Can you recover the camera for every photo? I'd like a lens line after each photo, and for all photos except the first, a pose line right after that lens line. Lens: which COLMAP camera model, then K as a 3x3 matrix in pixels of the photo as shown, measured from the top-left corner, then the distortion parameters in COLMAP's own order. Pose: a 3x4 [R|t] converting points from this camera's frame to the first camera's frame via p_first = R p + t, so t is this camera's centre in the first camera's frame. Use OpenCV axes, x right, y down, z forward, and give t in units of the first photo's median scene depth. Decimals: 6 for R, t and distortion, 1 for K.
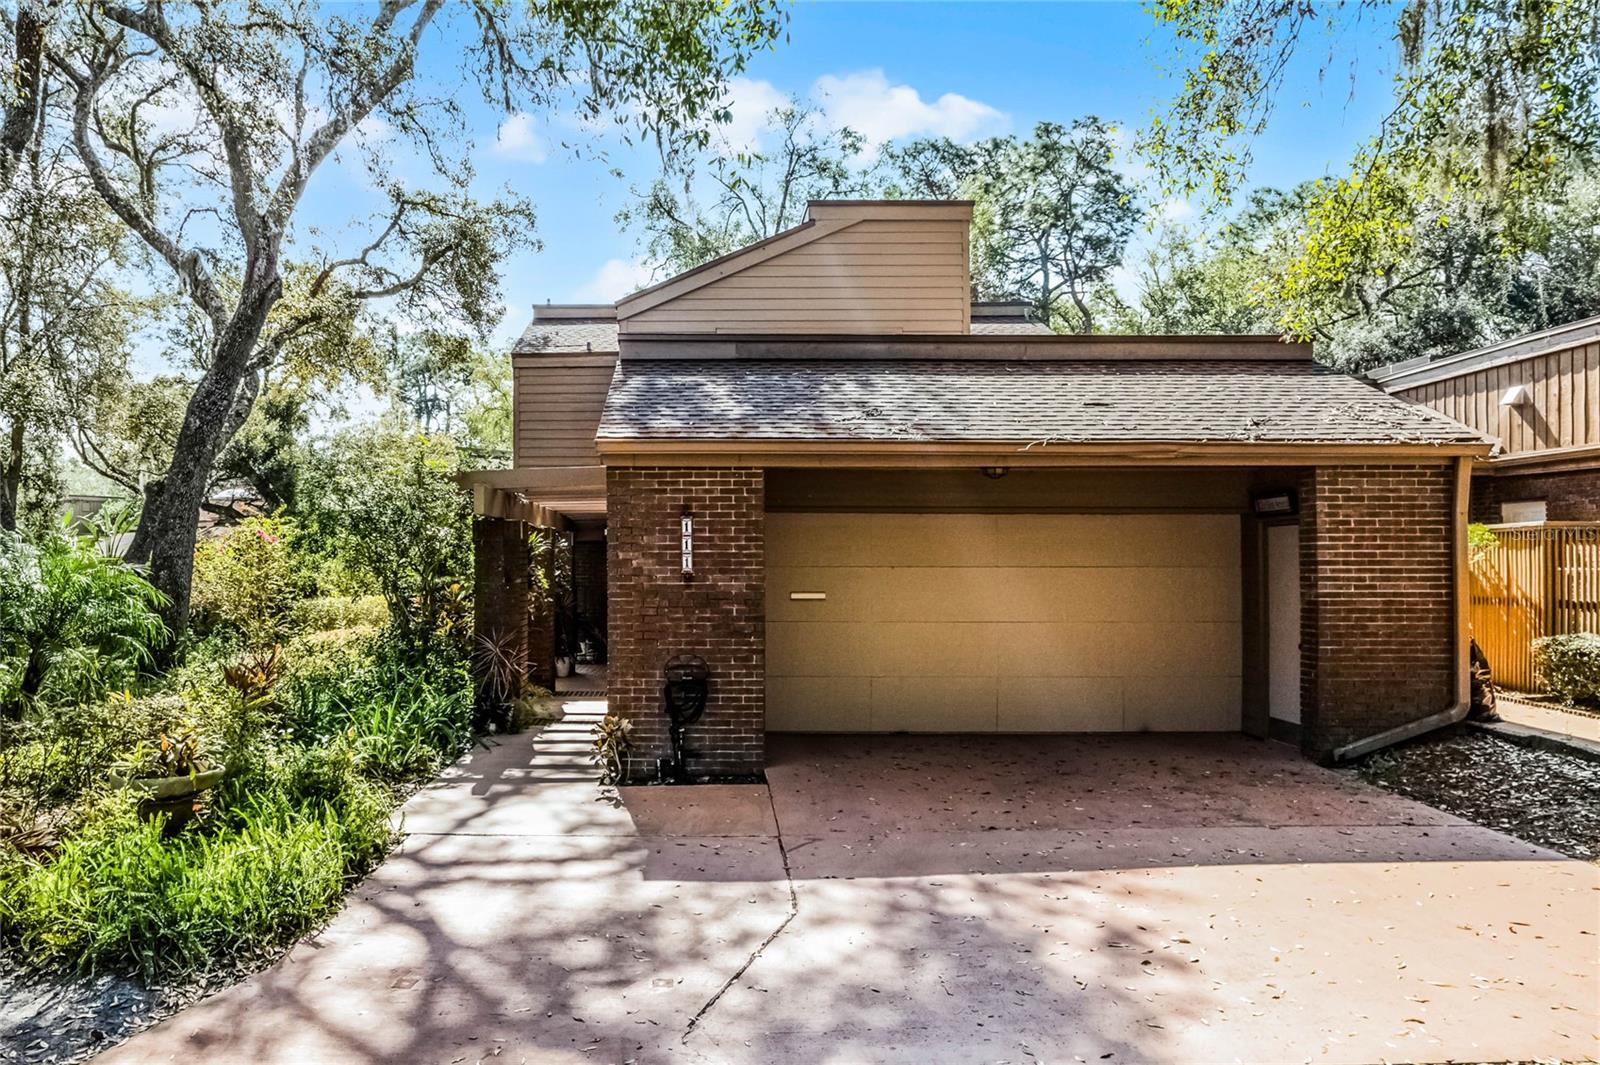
lens RADIAL K [[943.2, 0, 800.0], [0, 943.2, 532.5], [0, 0, 1]] dist [-0.034260, 0.000864]
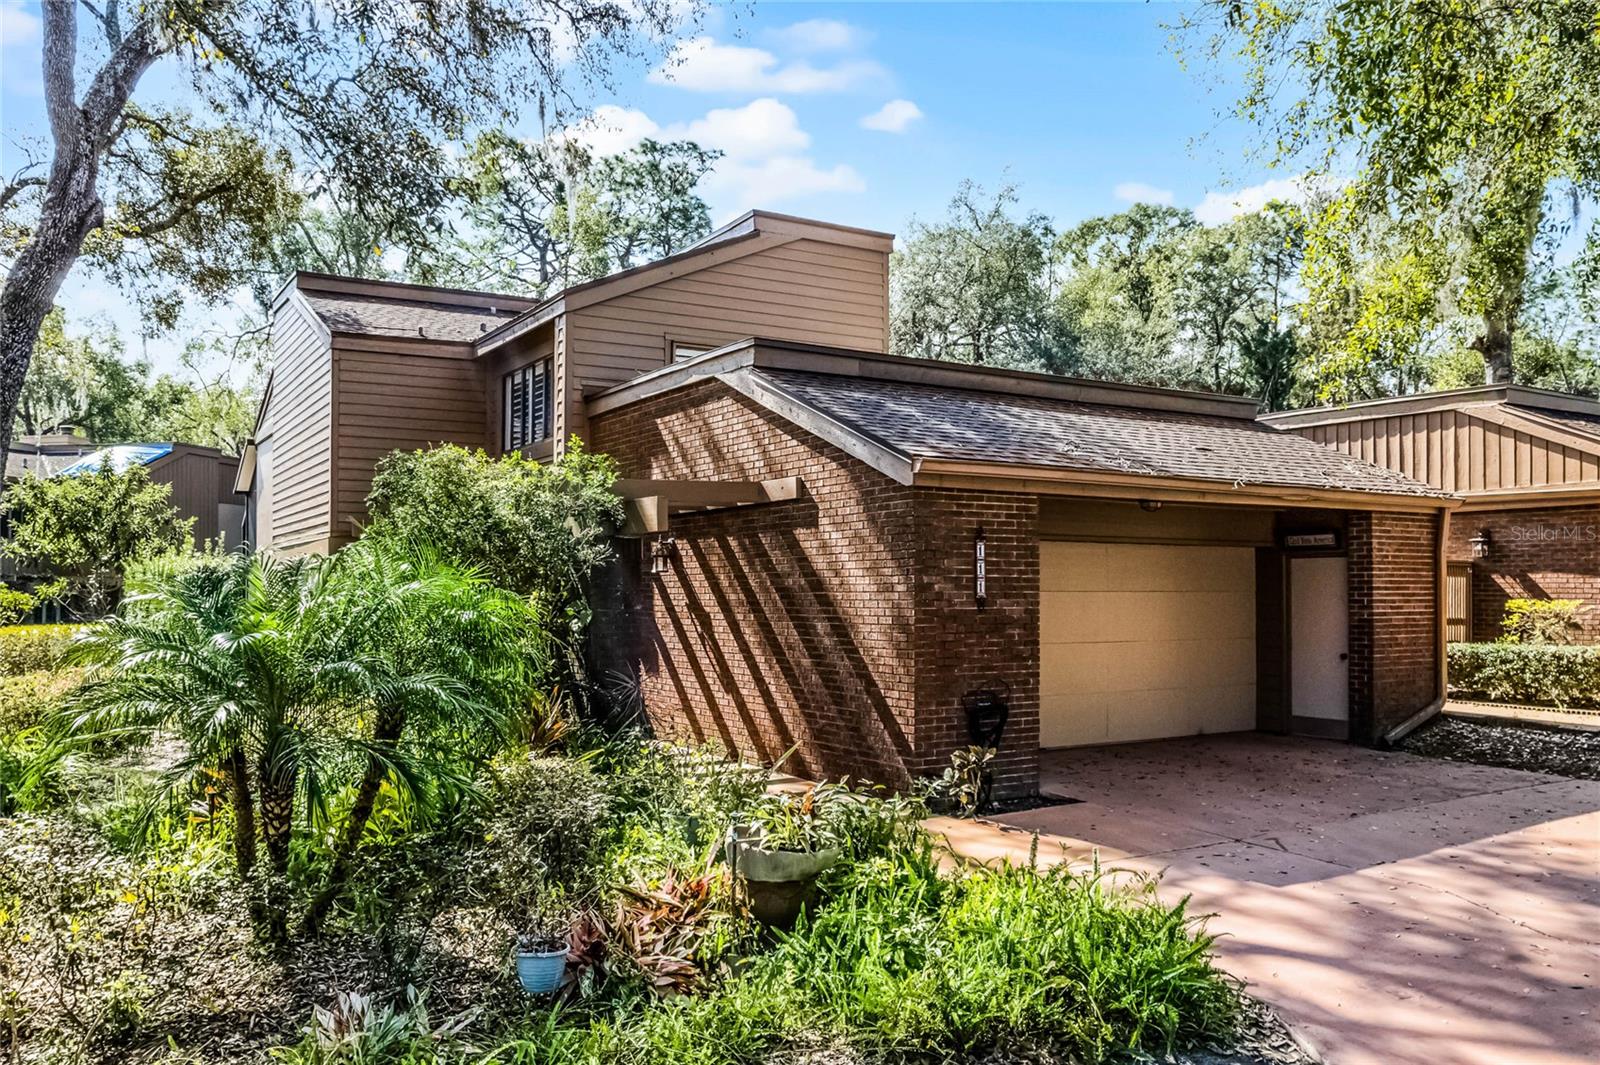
lens RADIAL K [[990.5, 0, 755.0], [0, 990.5, 546.5], [0, 0, 1]] dist [-0.035251, 0.000026]
pose [[0.906875, 0.019962, 0.420927, -0.766824], [-0.015958, 0.999788, -0.013034, 0.006734], [-0.421098, 0.005103, 0.907001, 0.163840]]
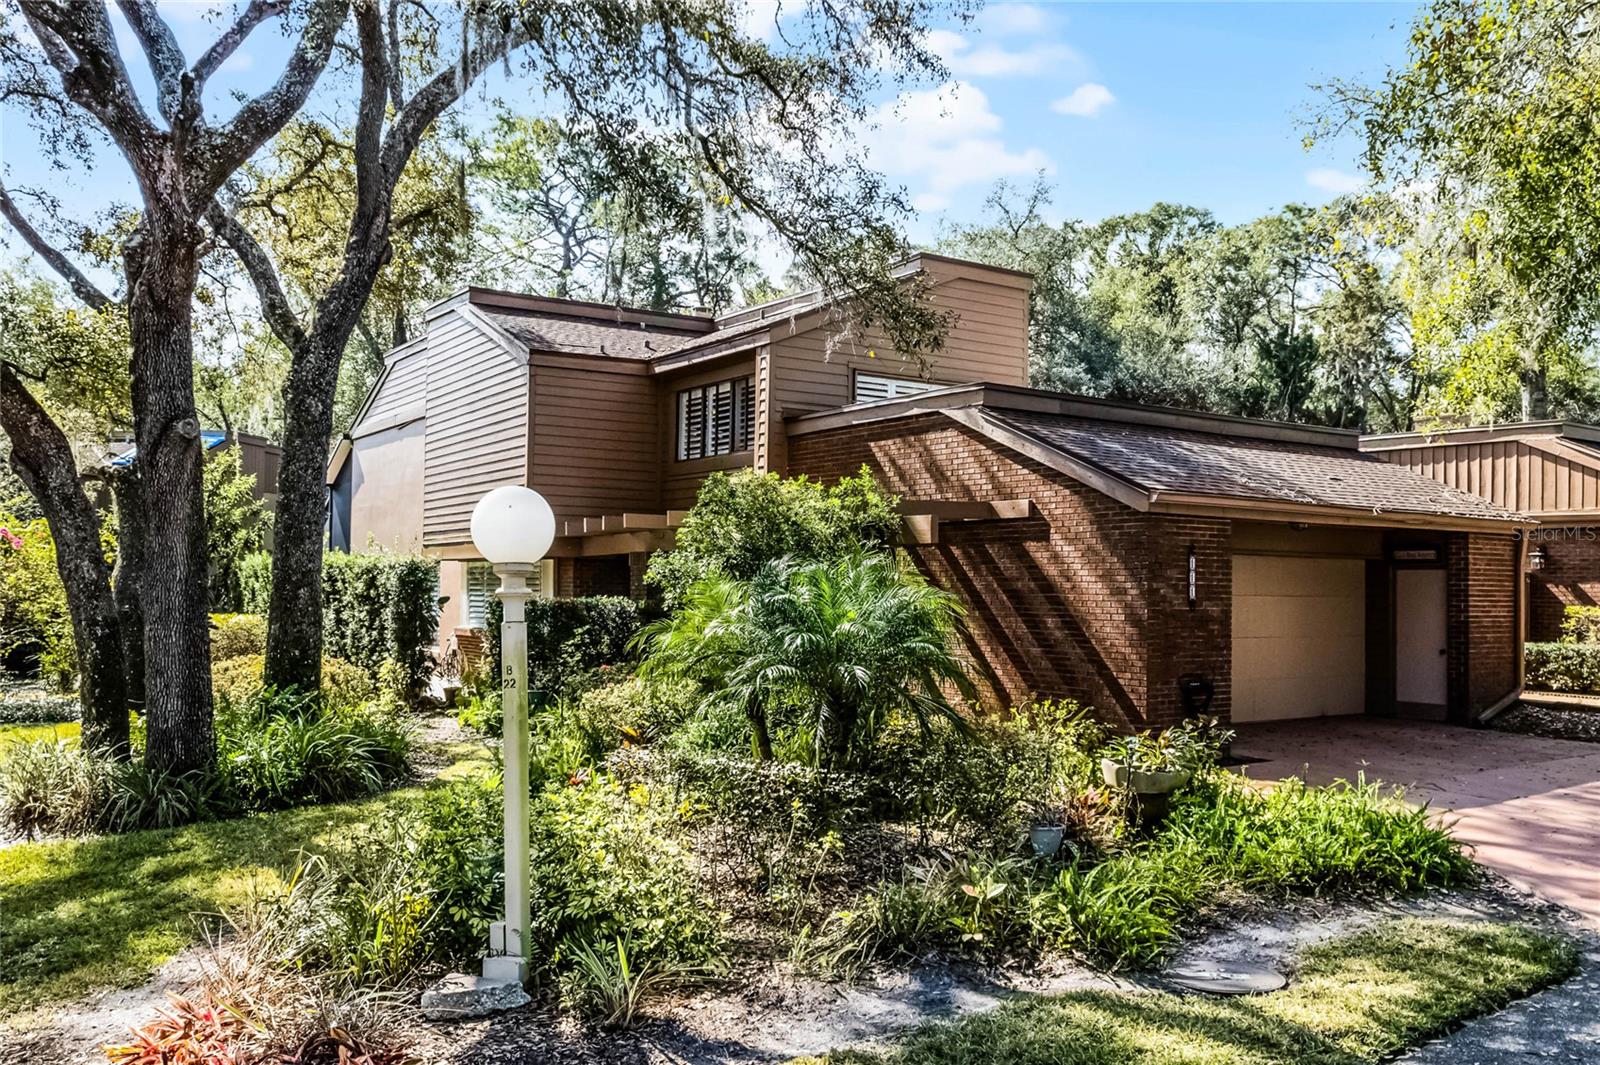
lens RADIAL K [[1019.8, 0, 800.0], [0, 1019.8, 532.5], [0, 0, 1]] dist [-0.040909, 0.001987]
pose [[0.889296, 0.037406, 0.455801, -1.193128], [-0.030332, 0.999279, -0.022828, -0.000149], [-0.456326, 0.006476, 0.889789, 0.043537]]
